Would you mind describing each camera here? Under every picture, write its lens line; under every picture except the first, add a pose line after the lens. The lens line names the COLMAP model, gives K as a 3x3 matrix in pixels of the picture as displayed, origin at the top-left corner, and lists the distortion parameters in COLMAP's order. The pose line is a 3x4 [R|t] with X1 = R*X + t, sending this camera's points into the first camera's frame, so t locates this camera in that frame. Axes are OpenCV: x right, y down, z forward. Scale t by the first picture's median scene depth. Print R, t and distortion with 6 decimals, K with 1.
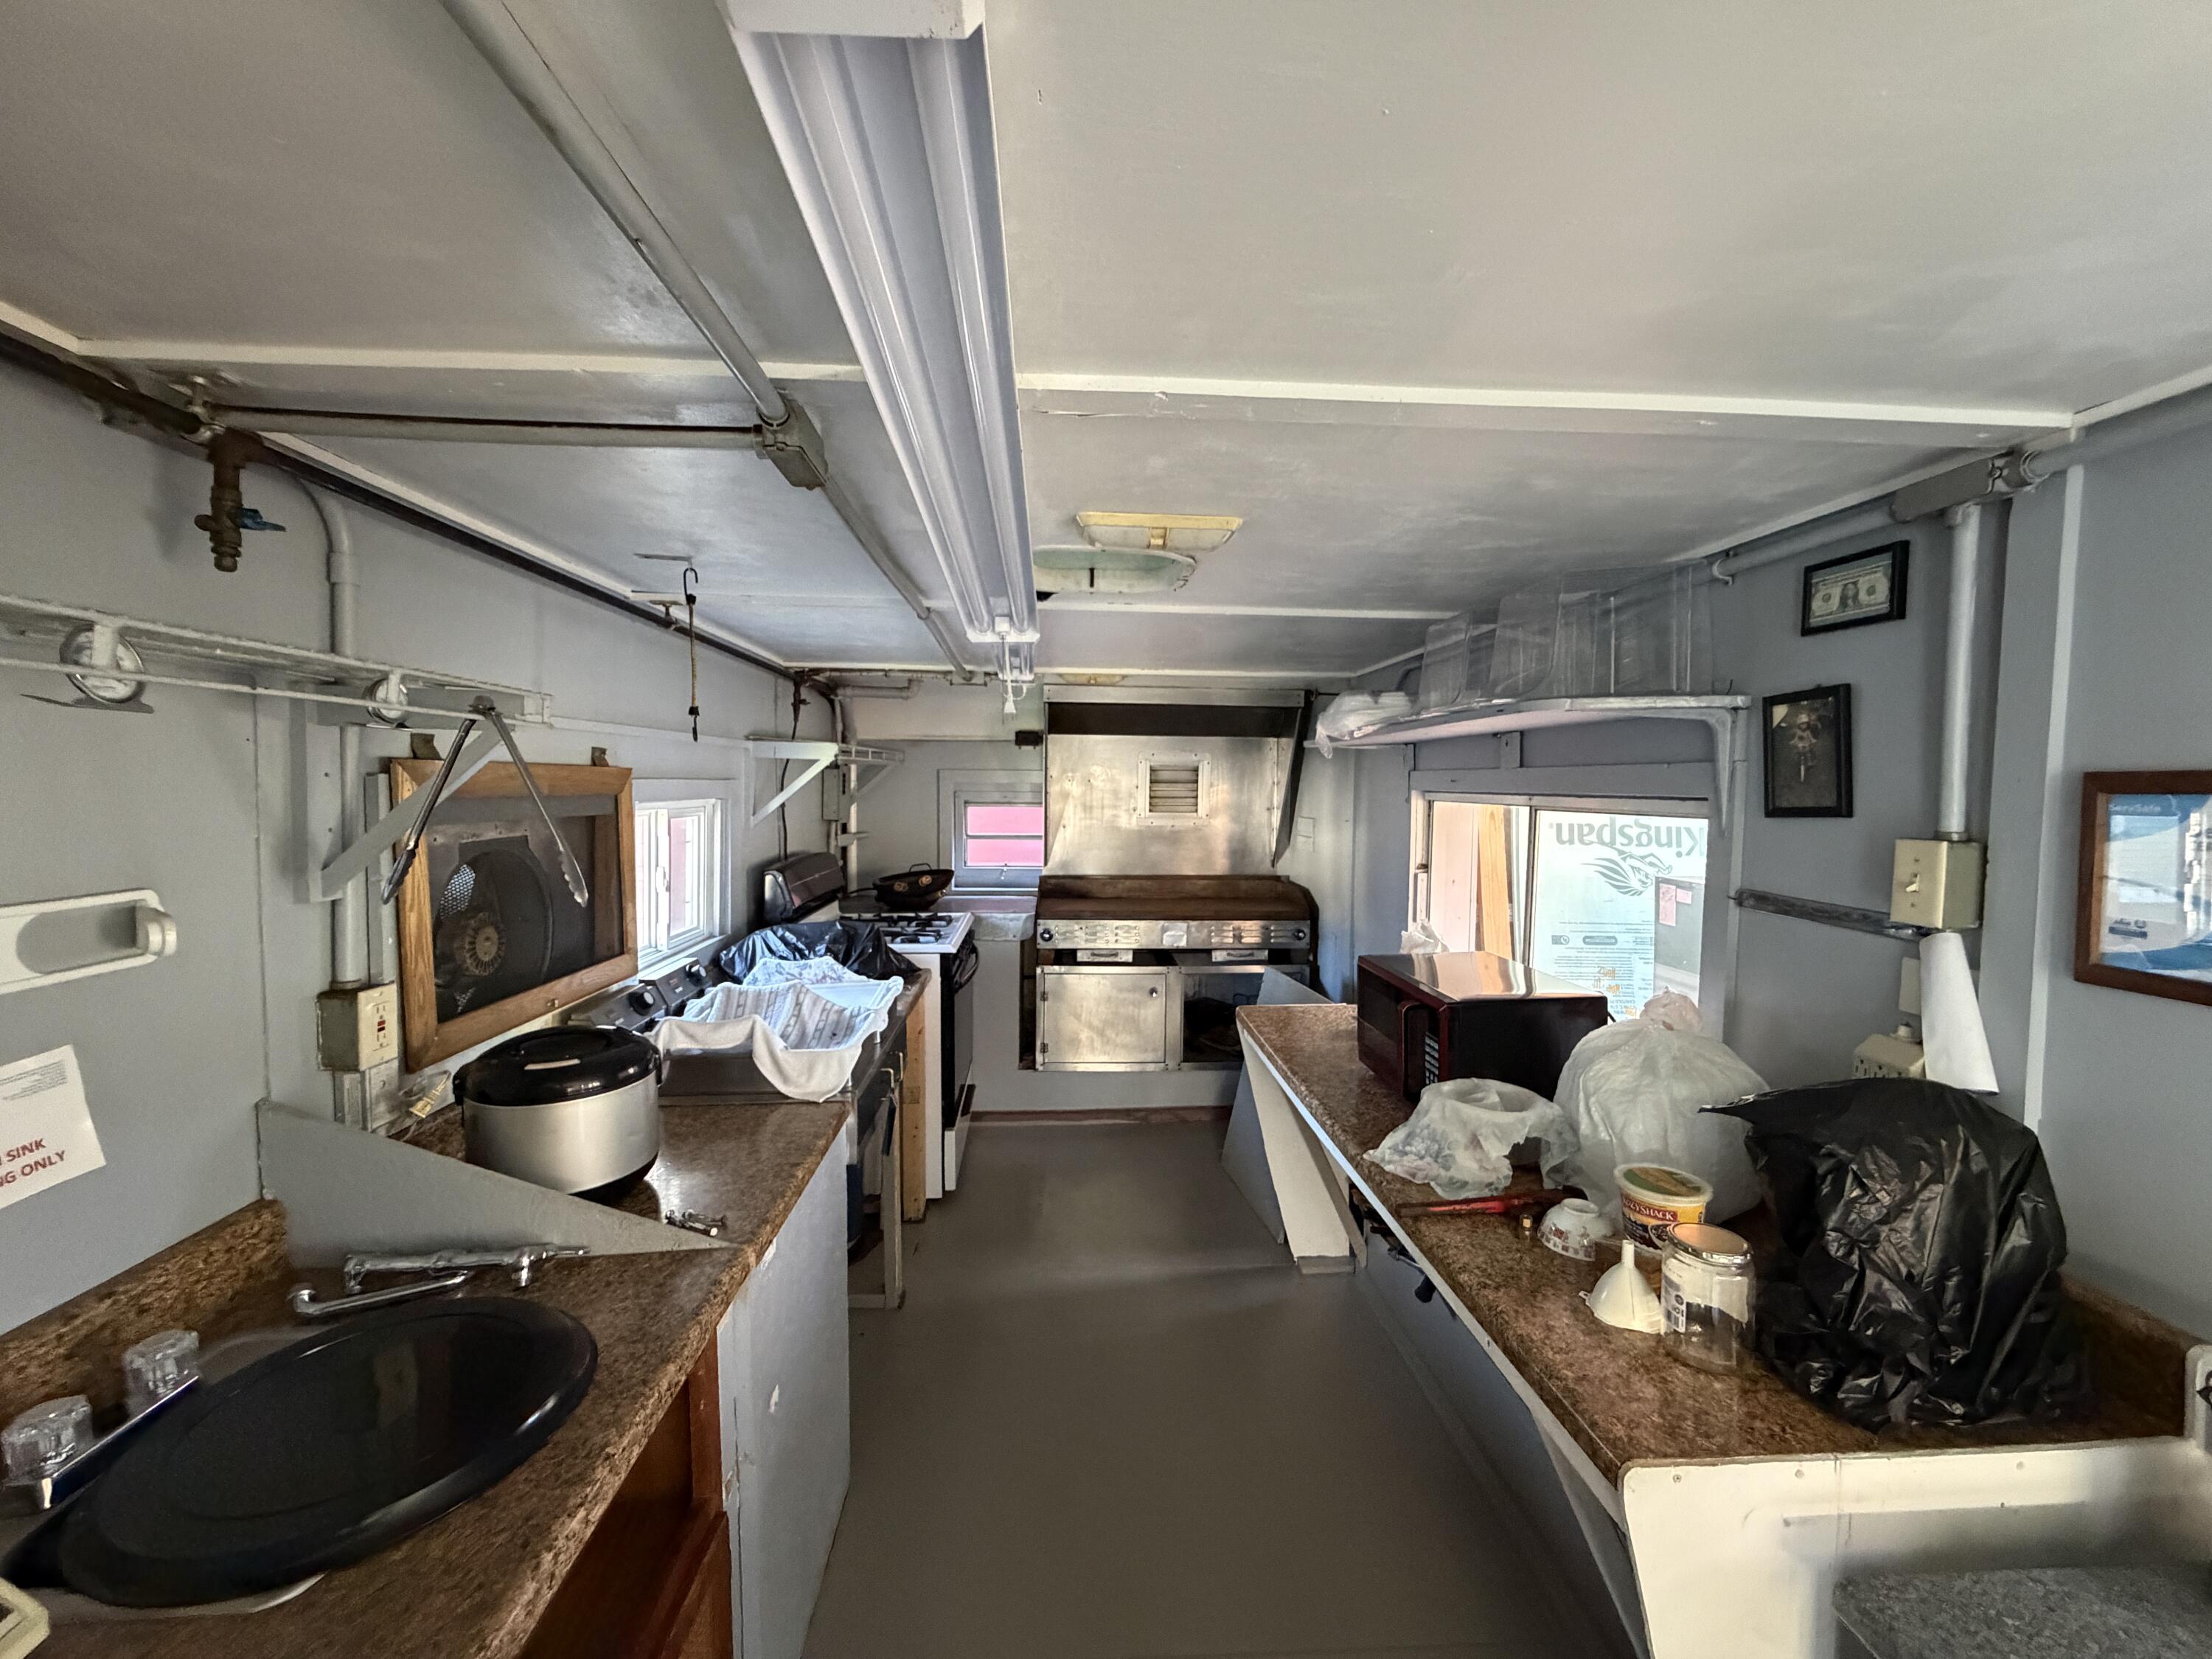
lens RADIAL K [[881.4, 0, 1099.0], [0, 881.4, 824.5], [0, 0, 1]] dist [-0.000377, 0.000171]
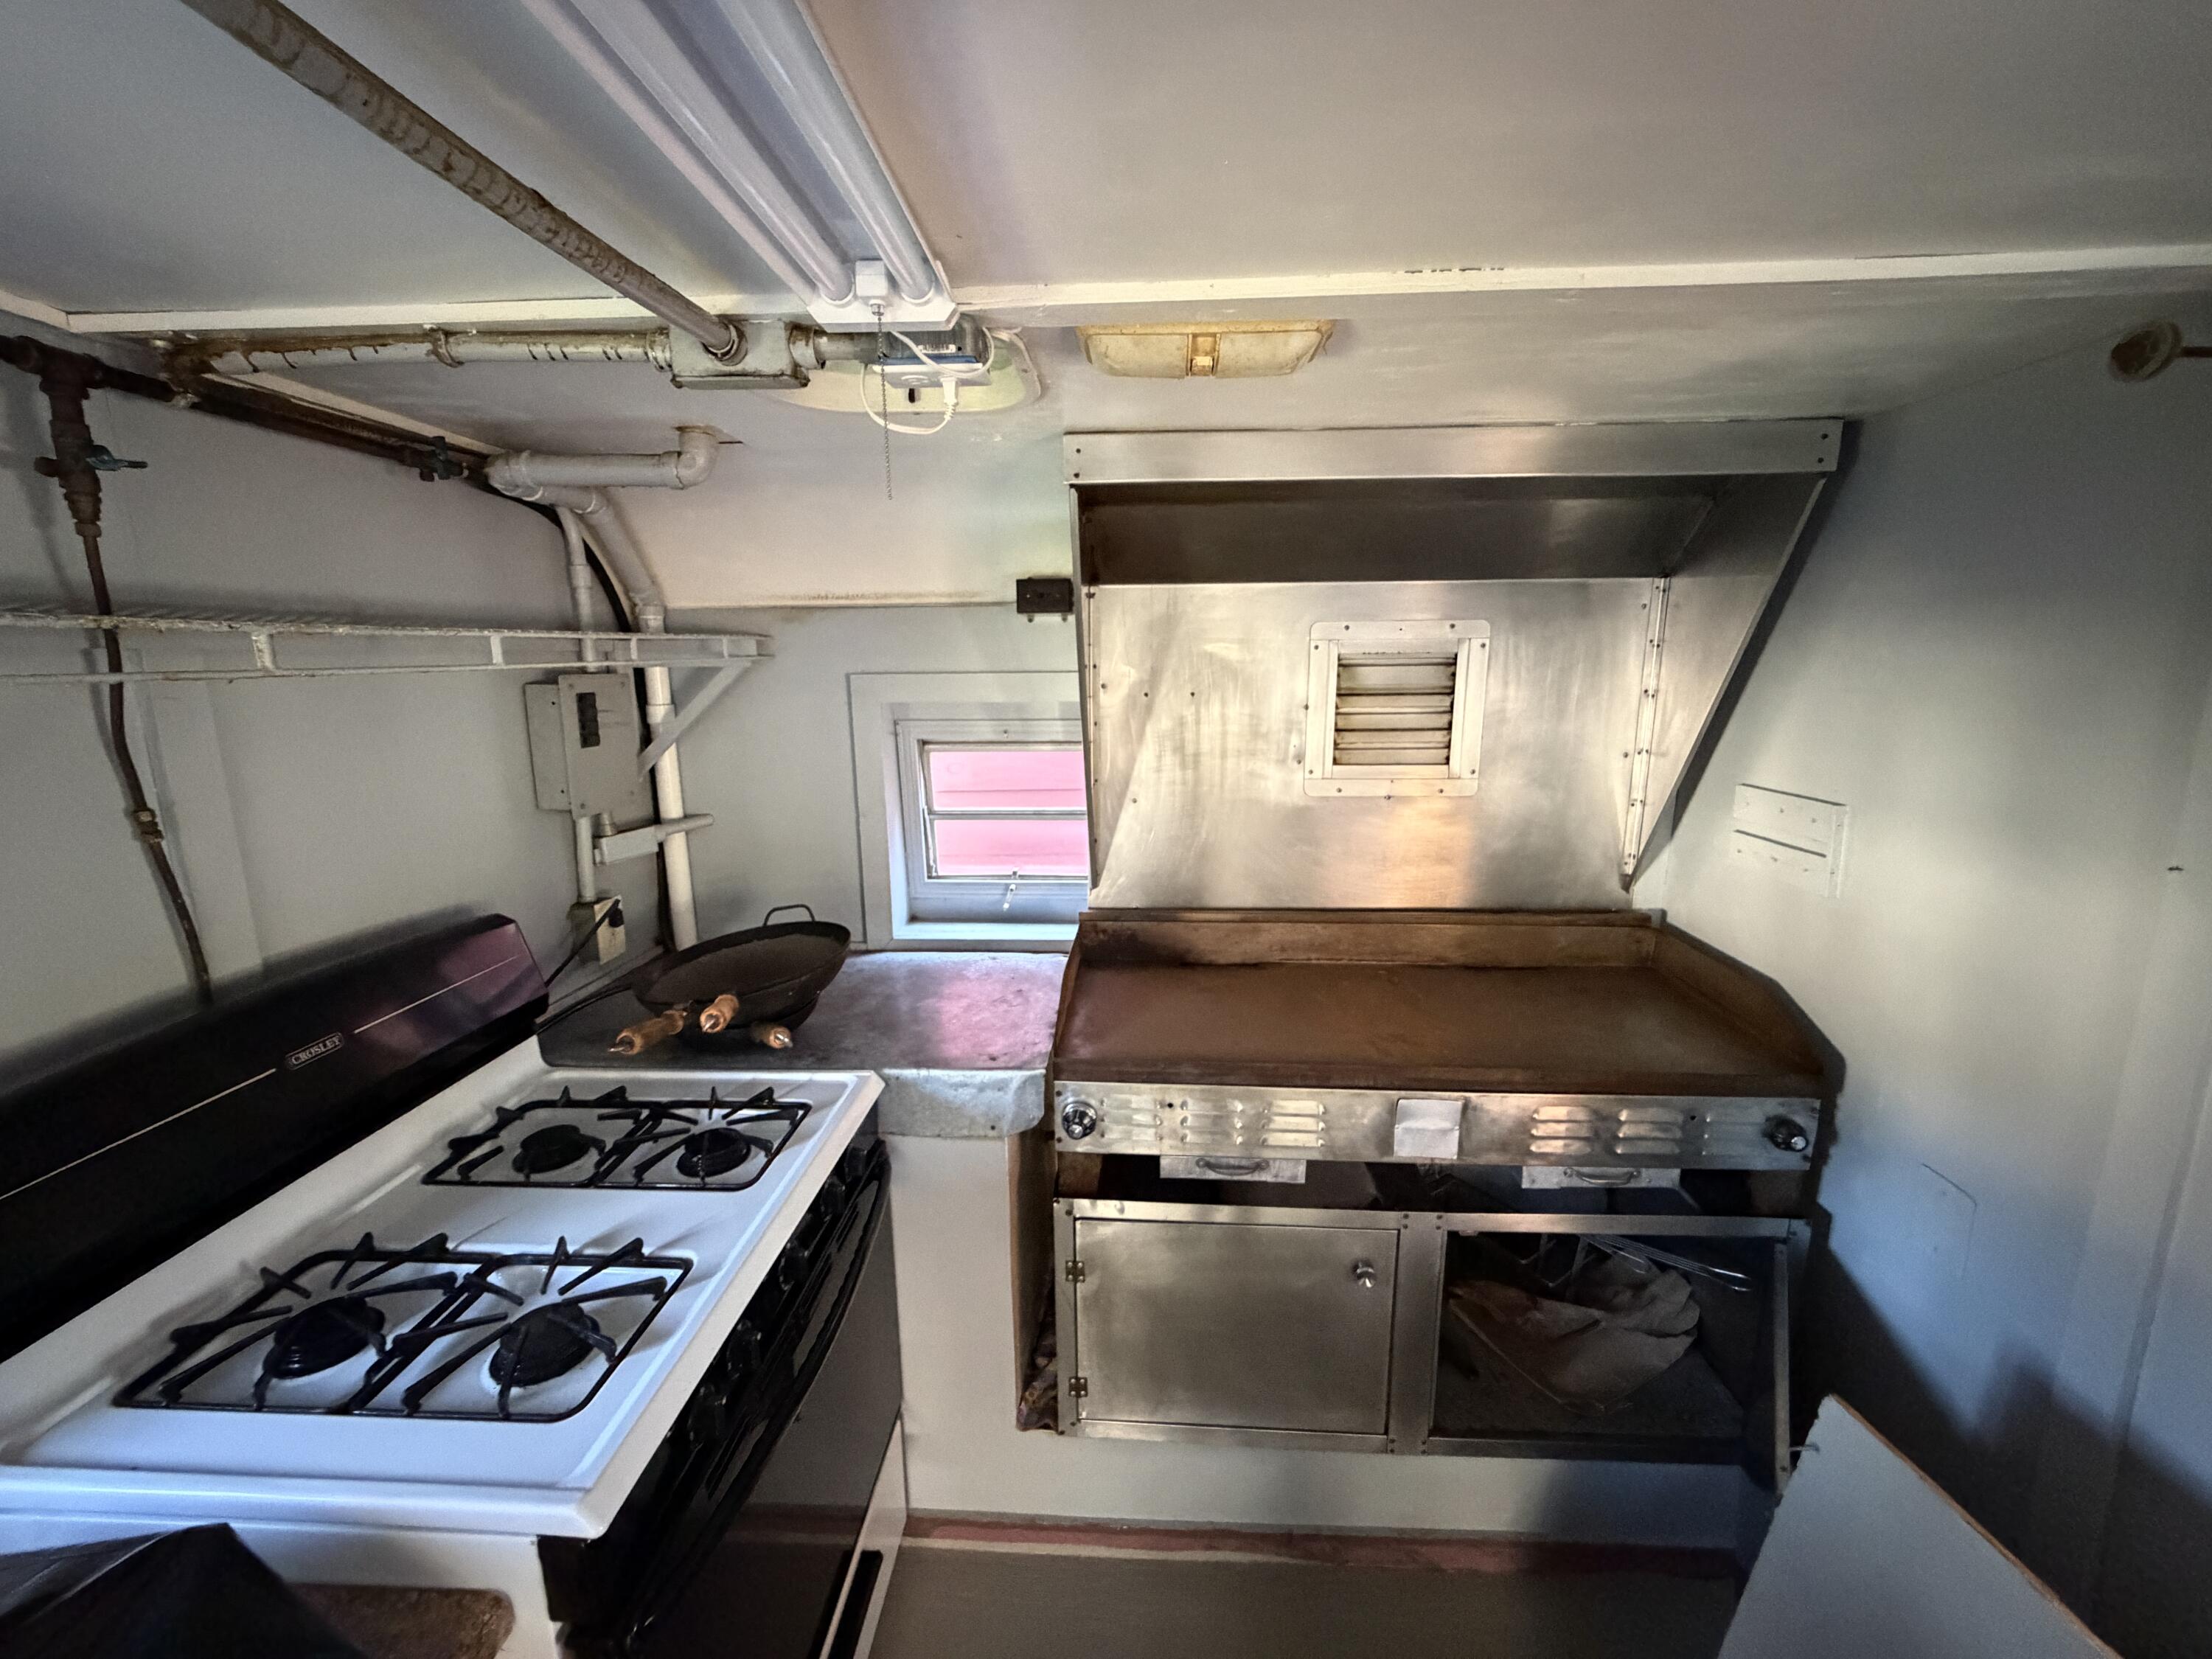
lens RADIAL K [[881.4, 0, 1099.0], [0, 881.4, 824.5], [0, 0, 1]] dist [-0.000377, 0.000171]
pose [[0.992760, 0.003261, -0.120073, -0.005419], [0.013667, 0.990073, 0.139888, -0.049090], [0.119338, -0.140516, 0.982860, 0.583496]]
